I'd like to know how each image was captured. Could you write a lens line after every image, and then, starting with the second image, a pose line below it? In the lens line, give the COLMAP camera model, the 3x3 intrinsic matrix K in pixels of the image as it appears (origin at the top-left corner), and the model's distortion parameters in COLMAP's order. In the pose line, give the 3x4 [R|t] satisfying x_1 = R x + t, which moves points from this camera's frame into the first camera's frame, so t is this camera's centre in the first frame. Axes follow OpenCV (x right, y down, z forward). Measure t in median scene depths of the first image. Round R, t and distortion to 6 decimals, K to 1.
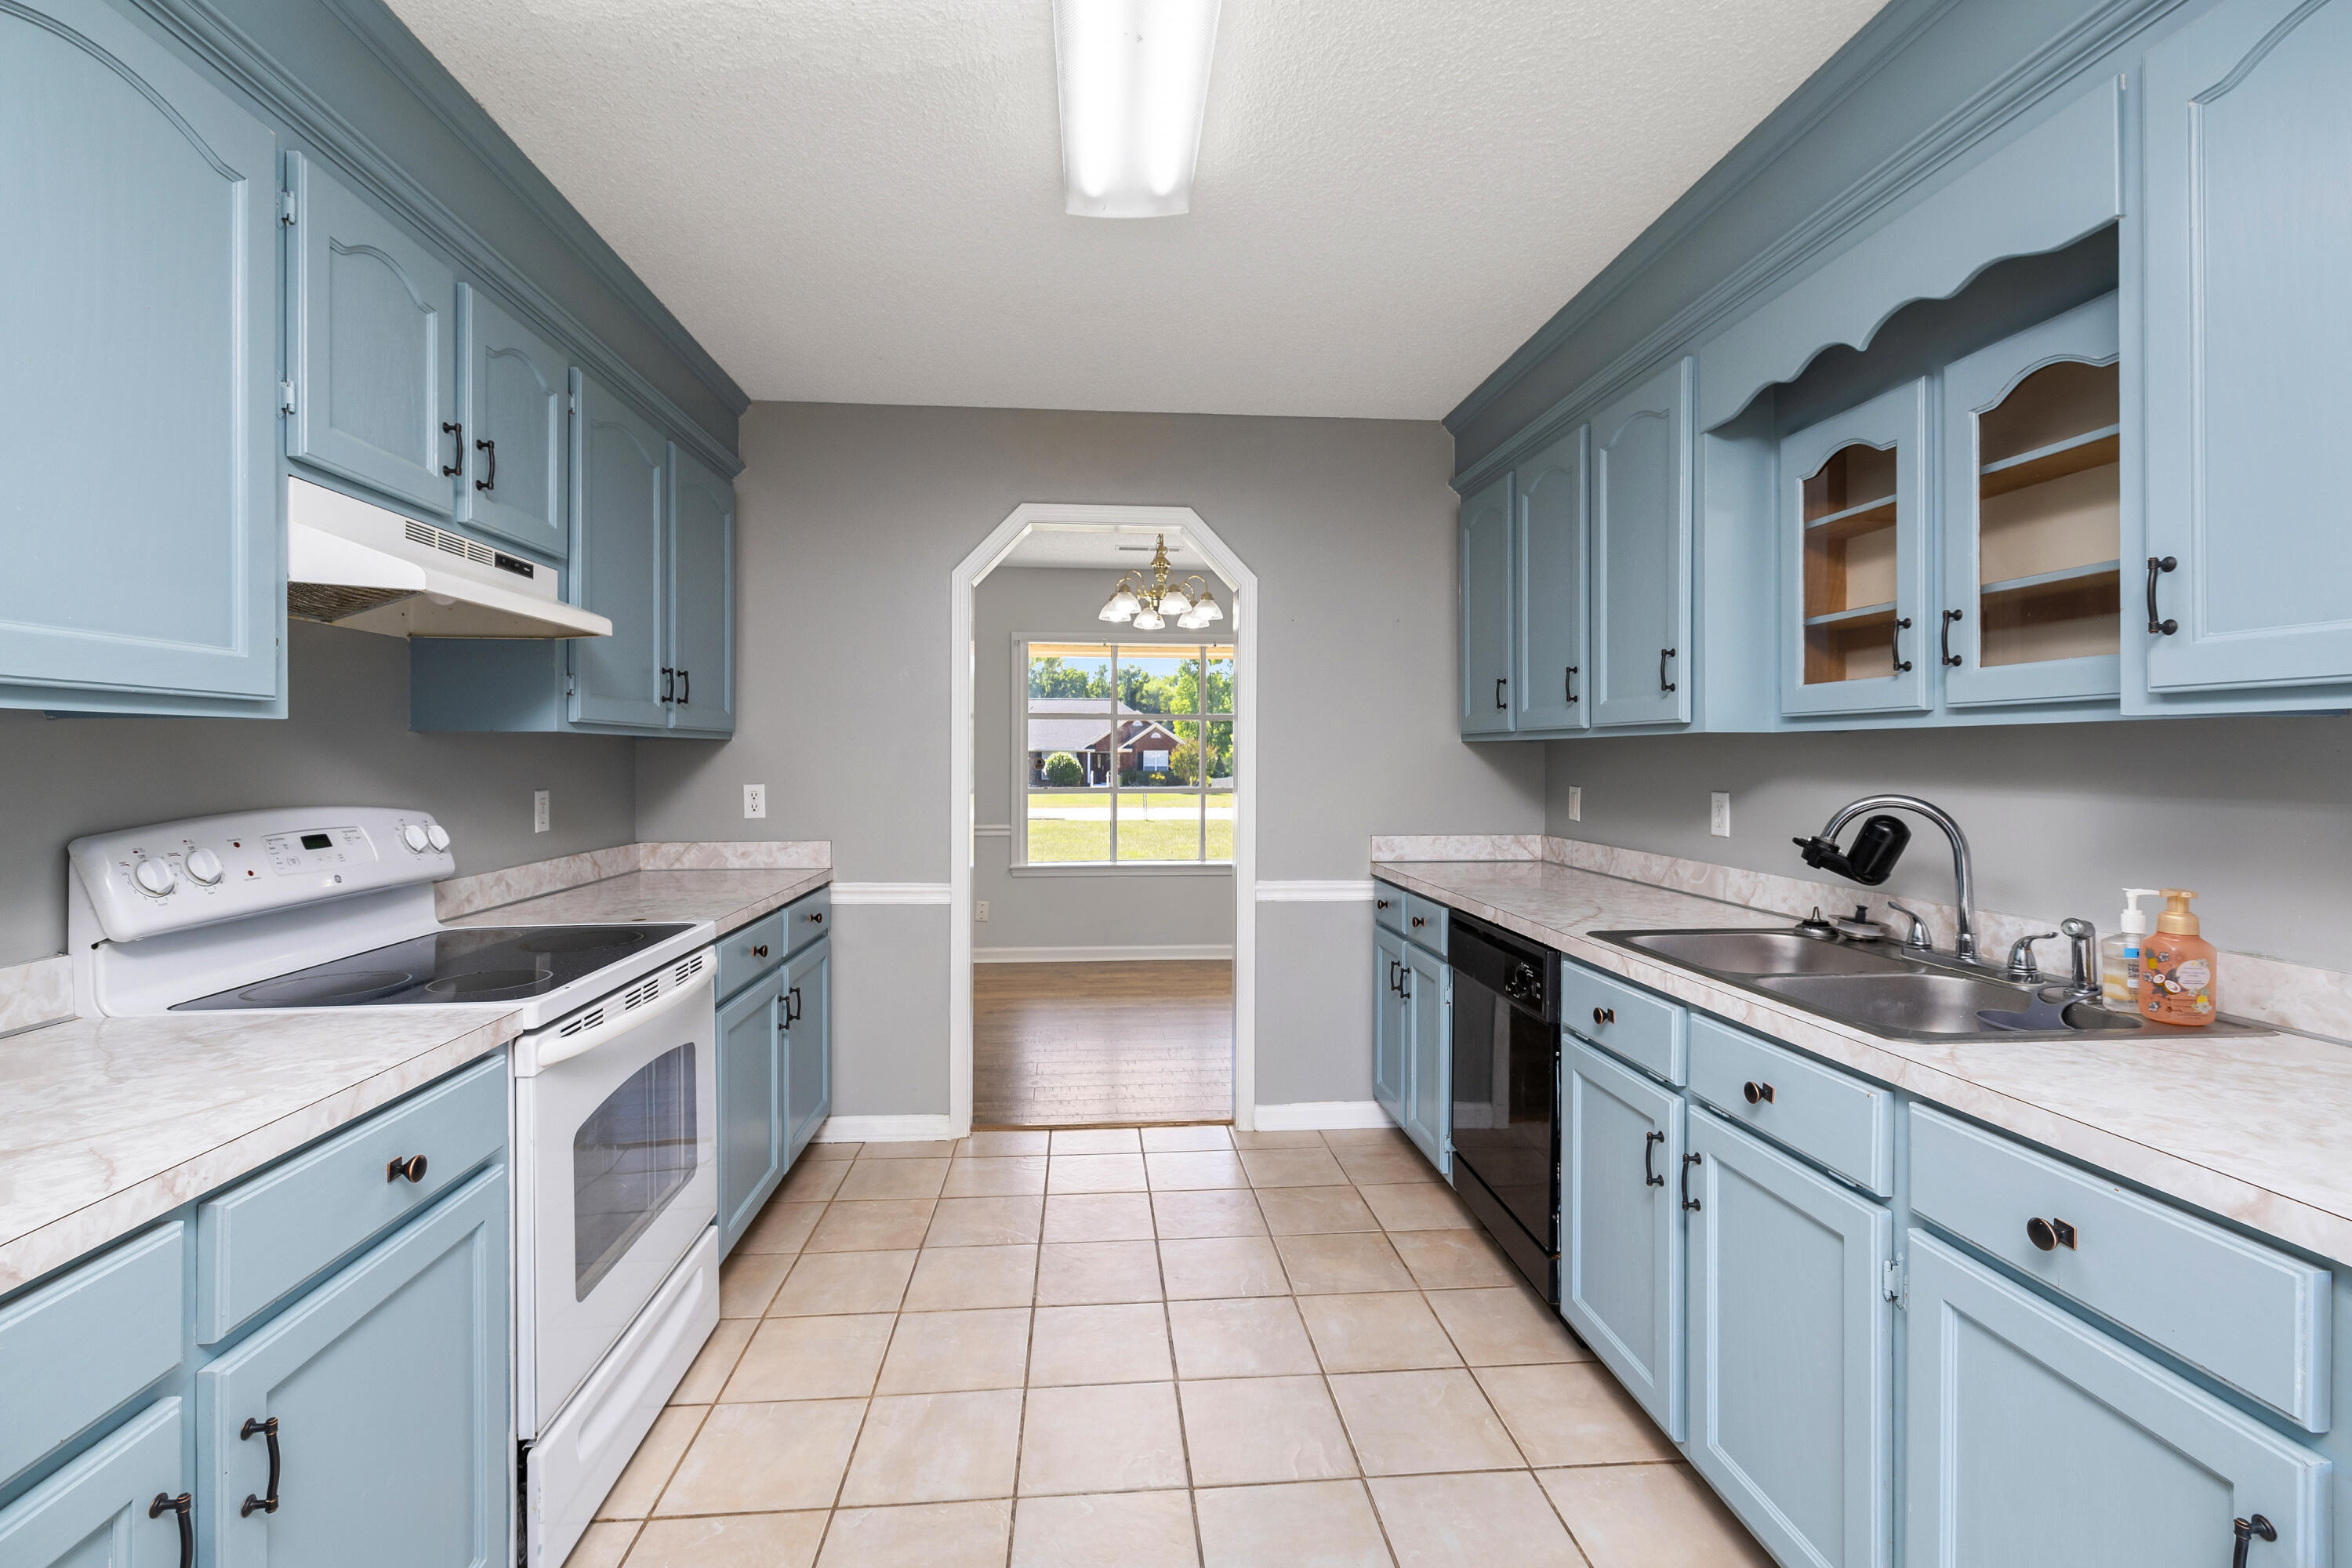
lens RADIAL K [[1018.7, 0, 1165.6], [0, 1018.7, 754.6], [0, 0, 1]] dist [0.000110, -0.001227]
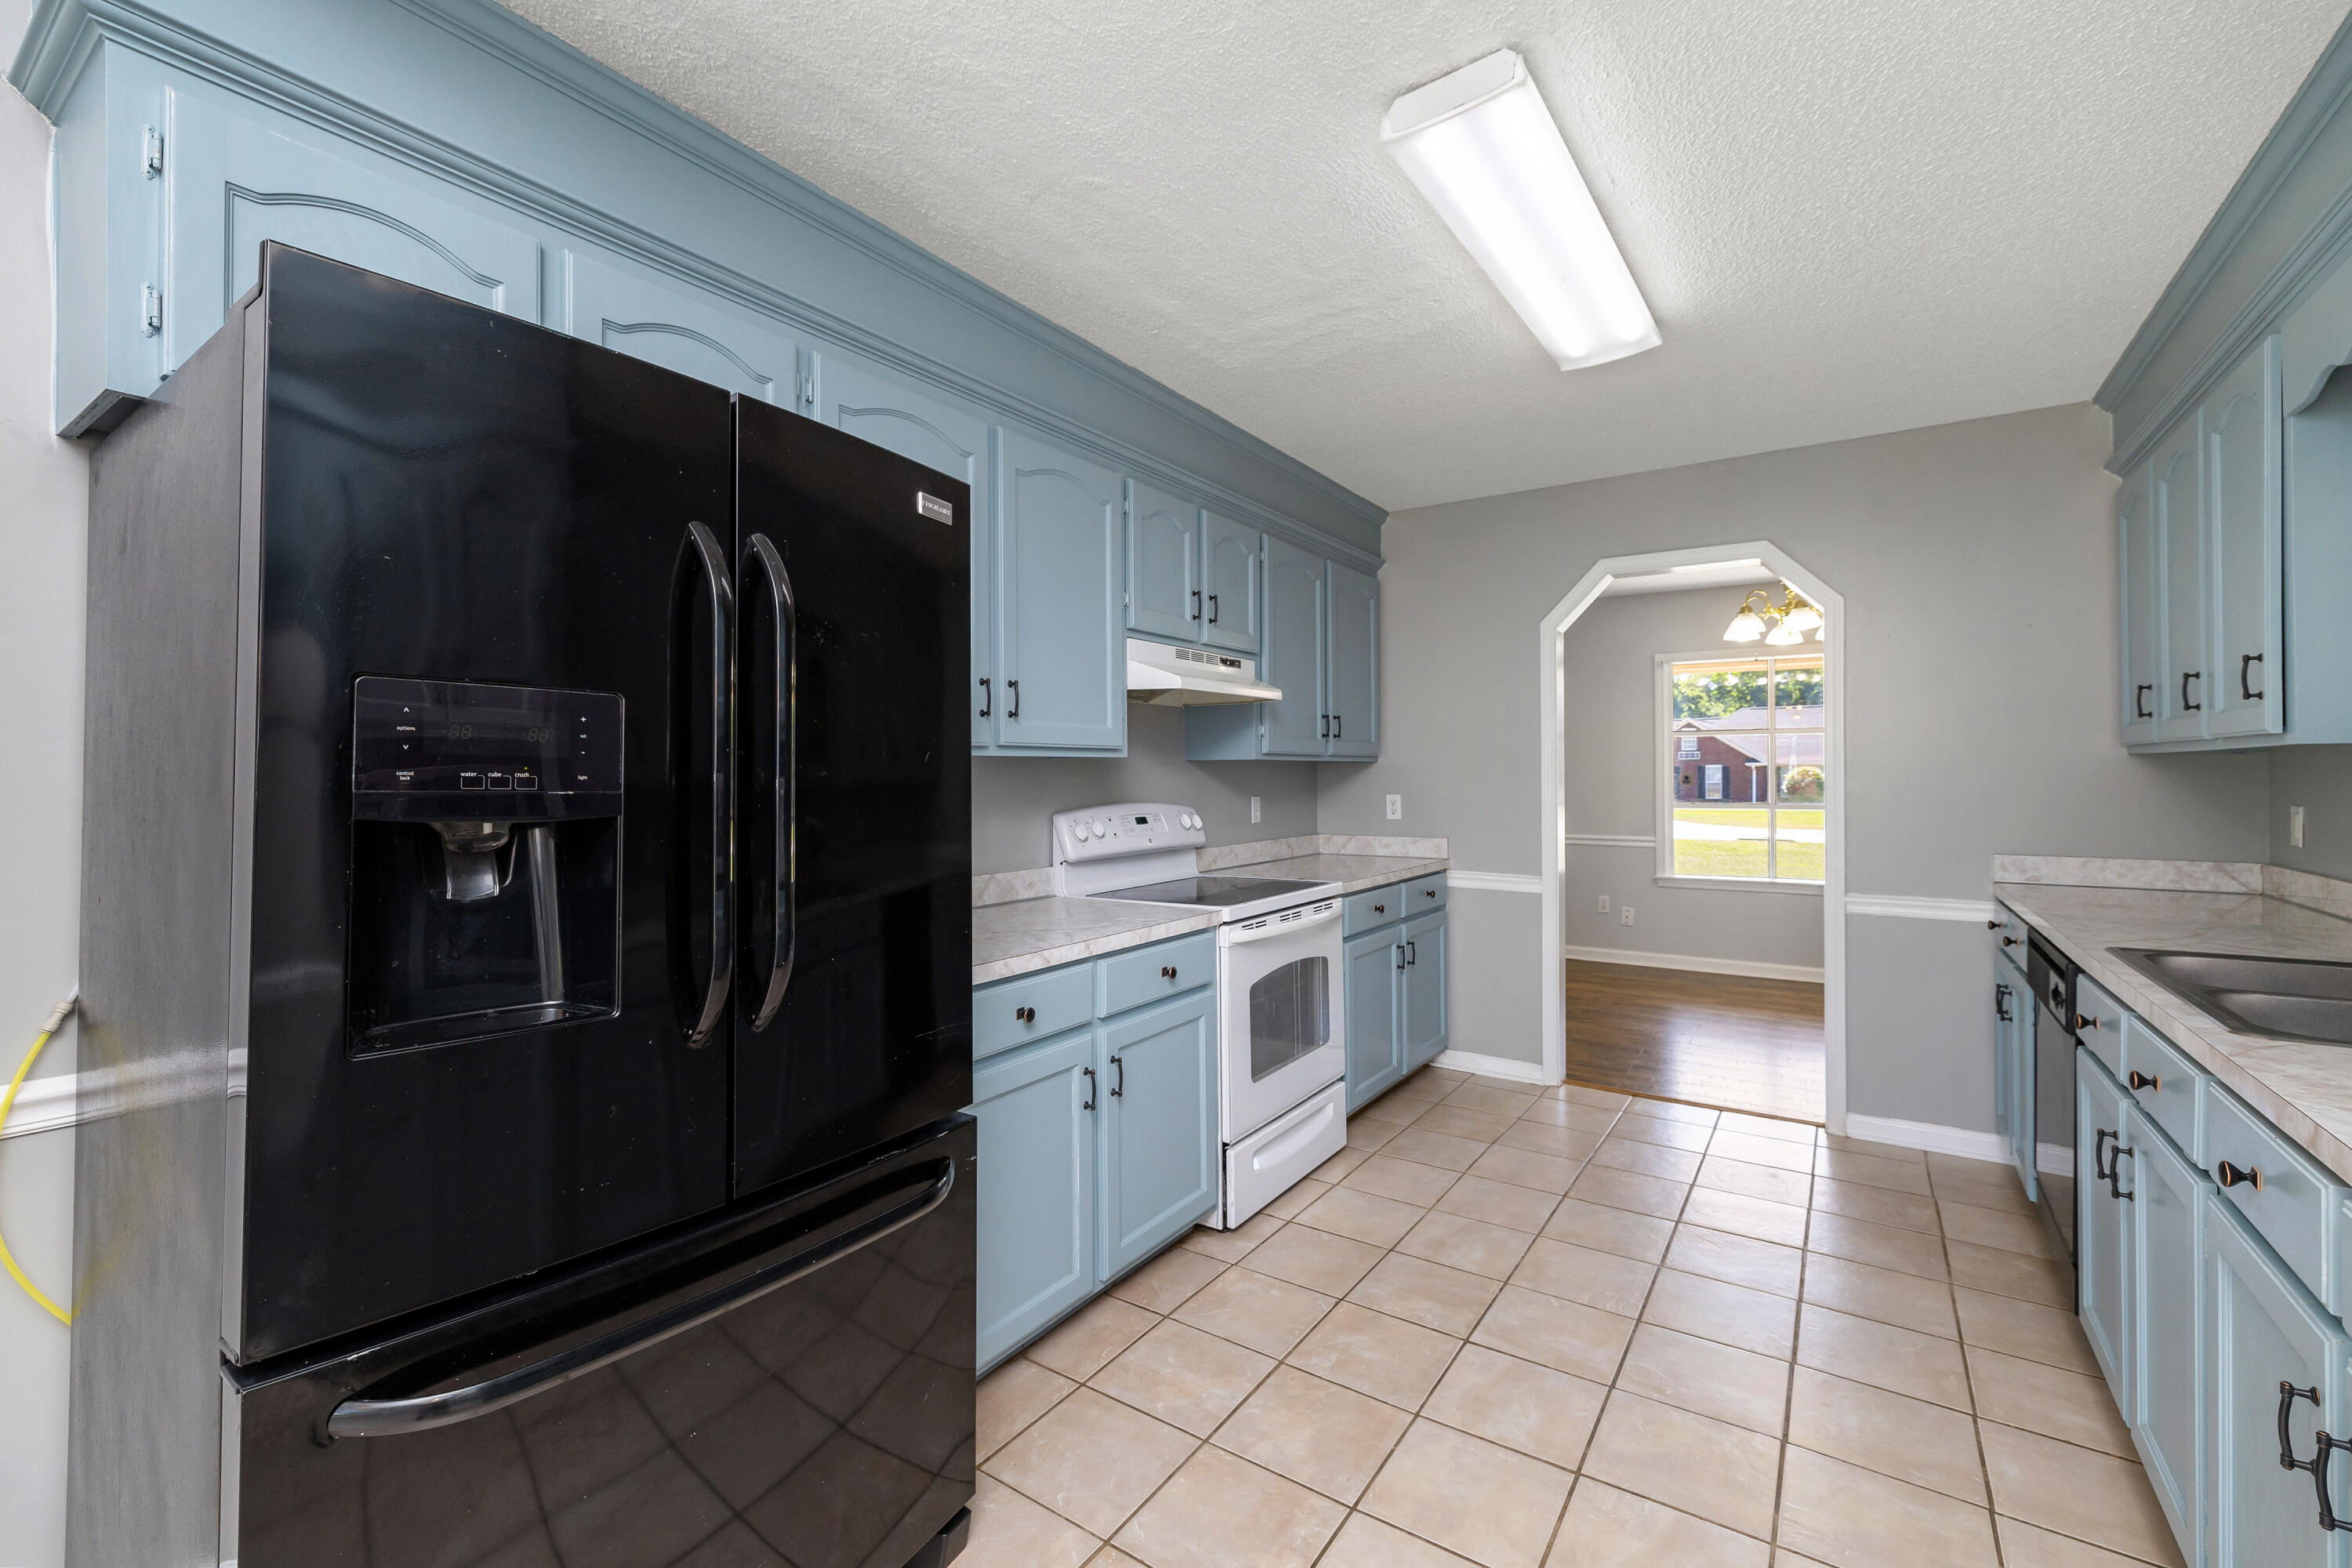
lens RADIAL K [[1018.7, 0, 1166.1], [0, 1018.7, 764.0], [0, 0, 1]] dist [0.000110, -0.001227]
pose [[0.771955, -0.009882, -0.635600, 0.331584], [0.005930, 0.999948, -0.008345, -0.002323], [0.635649, 0.002673, 0.771973, -0.352533]]
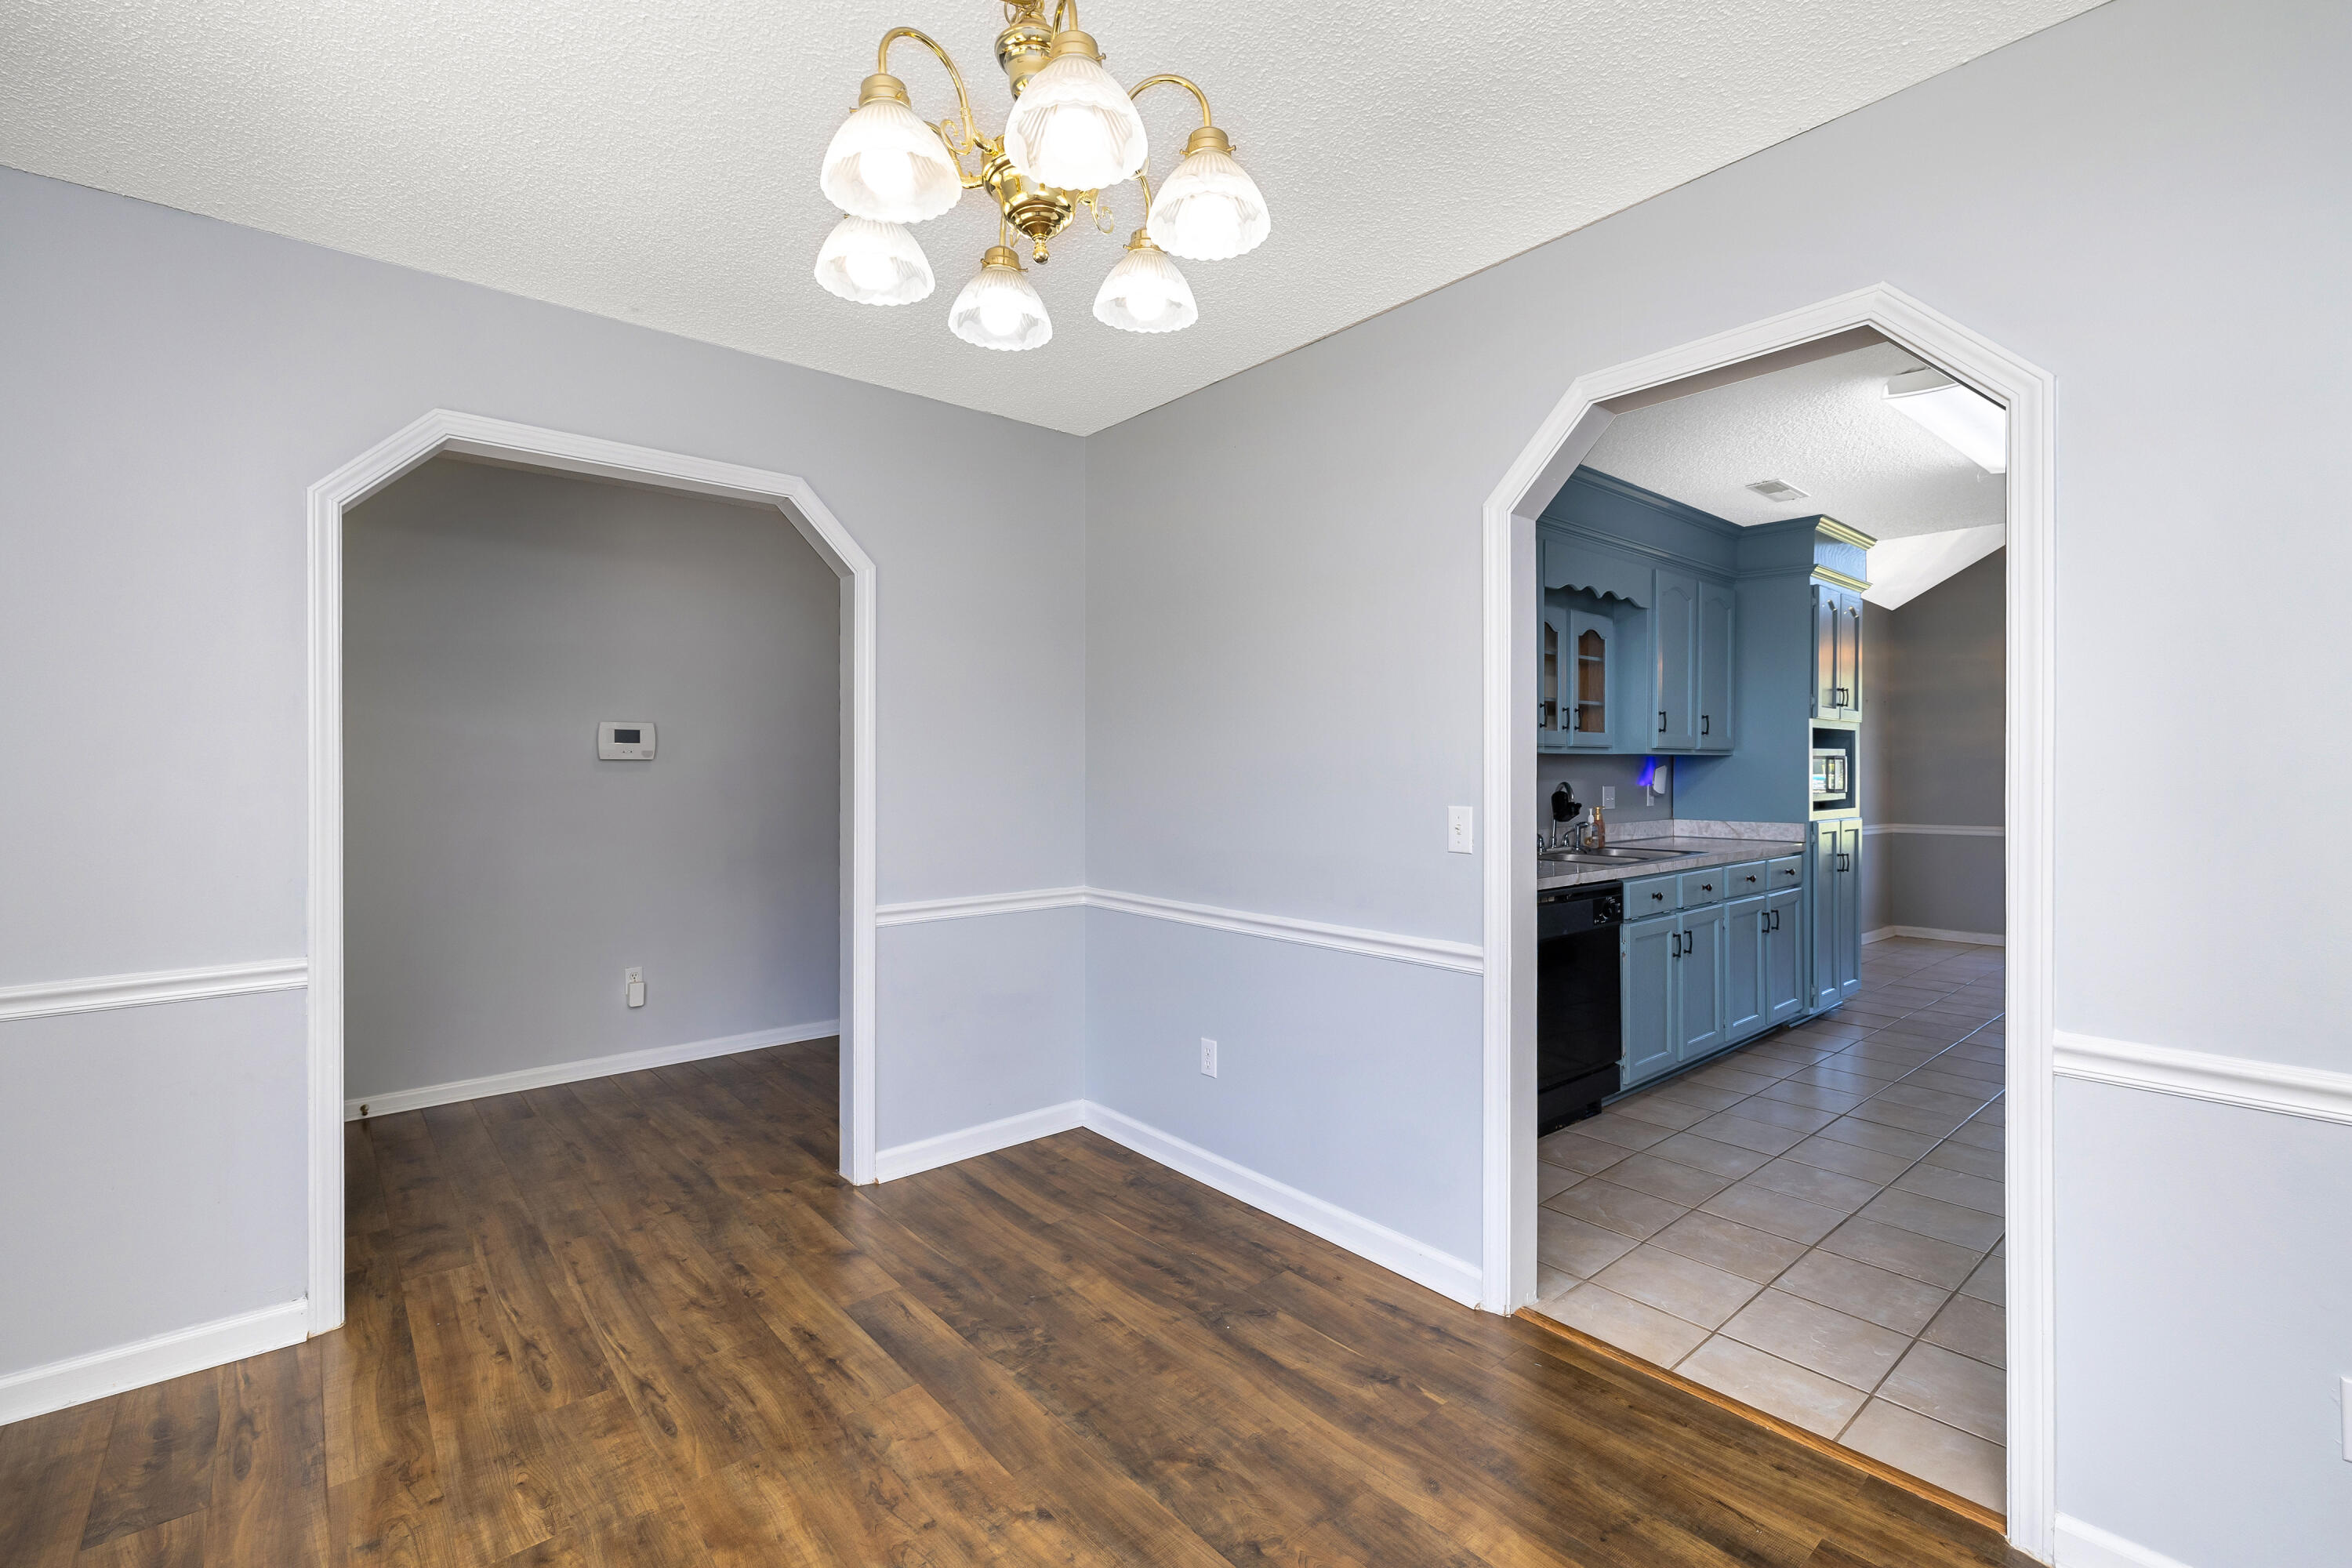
lens RADIAL K [[1018.7, 0, 1185.0], [0, 1018.7, 773.0], [0, 0, 1]] dist [0.000110, -0.001227]
pose [[-0.582106, 0.000328, 0.813113, -0.572592], [0.003405, 0.999992, 0.002034, 0.009549], [-0.813106, 0.003953, -0.582103, 2.571539]]
